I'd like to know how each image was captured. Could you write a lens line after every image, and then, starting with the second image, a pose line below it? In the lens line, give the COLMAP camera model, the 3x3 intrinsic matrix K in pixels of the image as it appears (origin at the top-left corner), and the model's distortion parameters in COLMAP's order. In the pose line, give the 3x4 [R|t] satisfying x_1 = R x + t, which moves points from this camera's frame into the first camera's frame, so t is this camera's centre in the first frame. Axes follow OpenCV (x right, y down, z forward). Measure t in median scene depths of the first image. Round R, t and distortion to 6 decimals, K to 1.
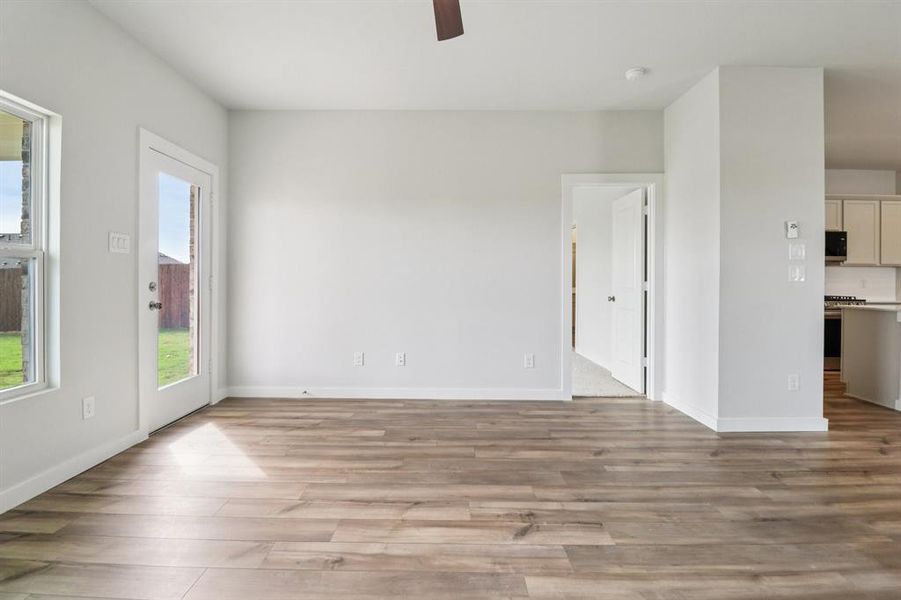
lens RADIAL K [[430.6, 0, 445.5], [0, 430.6, 281.3], [0, 0, 1]] dist [0.002389, -0.014511]
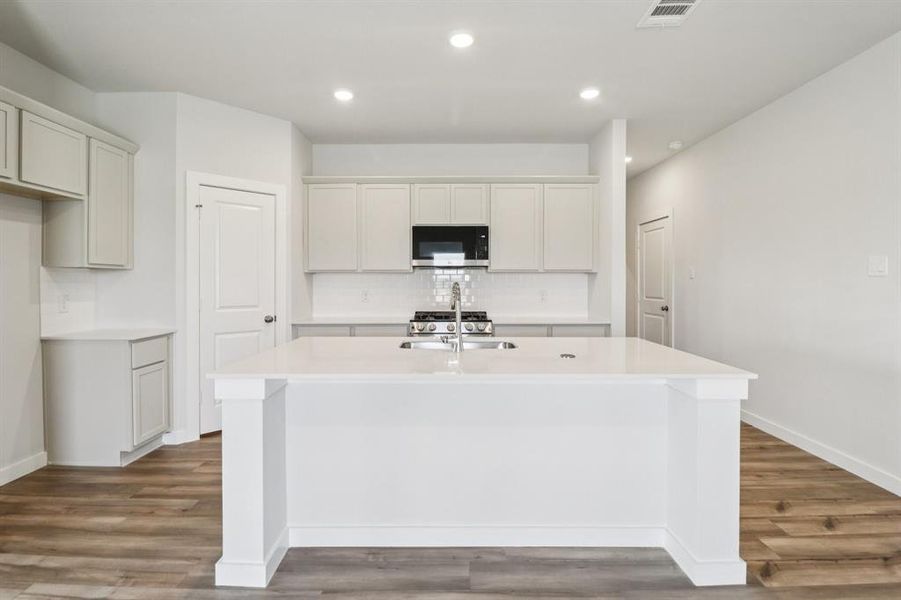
lens RADIAL K [[430.6, 0, 445.5], [0, 430.6, 281.3], [0, 0, 1]] dist [0.002389, -0.014511]
pose [[0.999916, -0.004147, 0.012300, 1.624919], [0.004103, 0.999985, 0.003609, -0.044090], [-0.012314, -0.003558, 0.999918, 0.454202]]
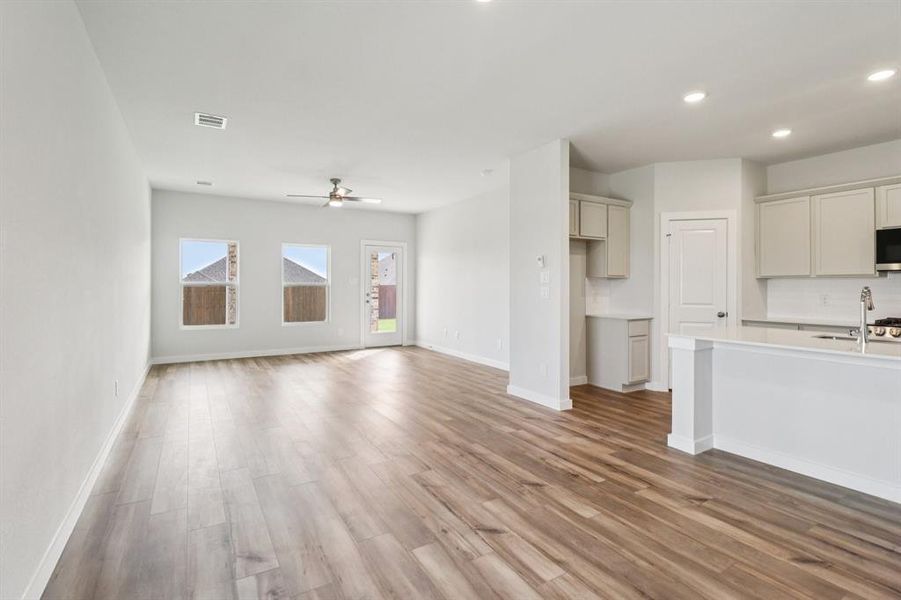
lens RADIAL K [[422.0, 0, 452.8], [0, 422.0, 285.6], [0, 0, 1]] dist [-0.002056, -0.000640]
pose [[0.532010, -0.003182, -0.846732, 1.927626], [0.001411, 0.999995, -0.002871, -0.038796], [0.846737, 0.000332, 0.532012, 0.015793]]
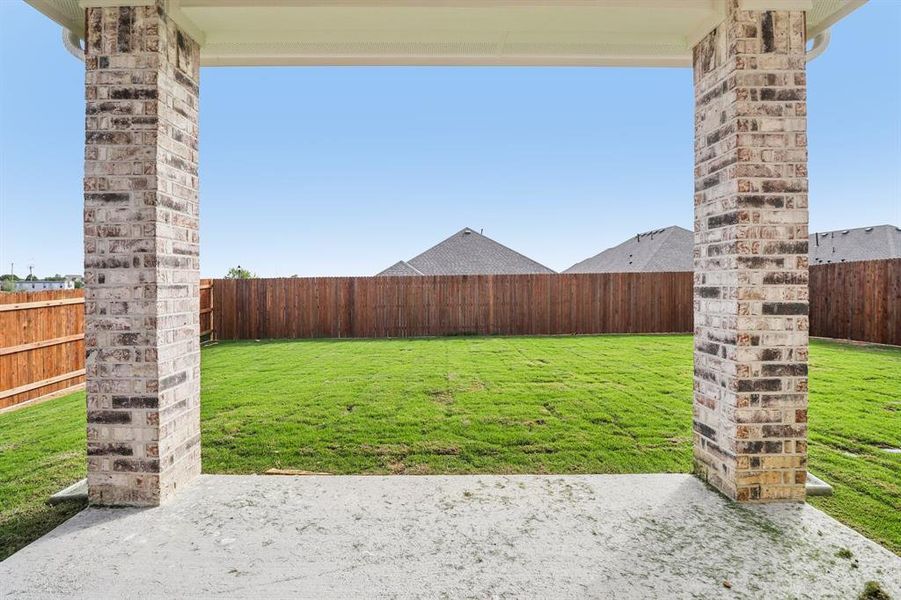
lens RADIAL K [[430.6, 0, 445.5], [0, 430.6, 281.3], [0, 0, 1]] dist [0.002389, -0.014511]
pose [[0.023813, -0.001588, -0.999715, -0.961589], [0.006060, 0.999981, -0.001445, 0.011829], [0.999698, -0.006023, 0.023822, 0.852895]]
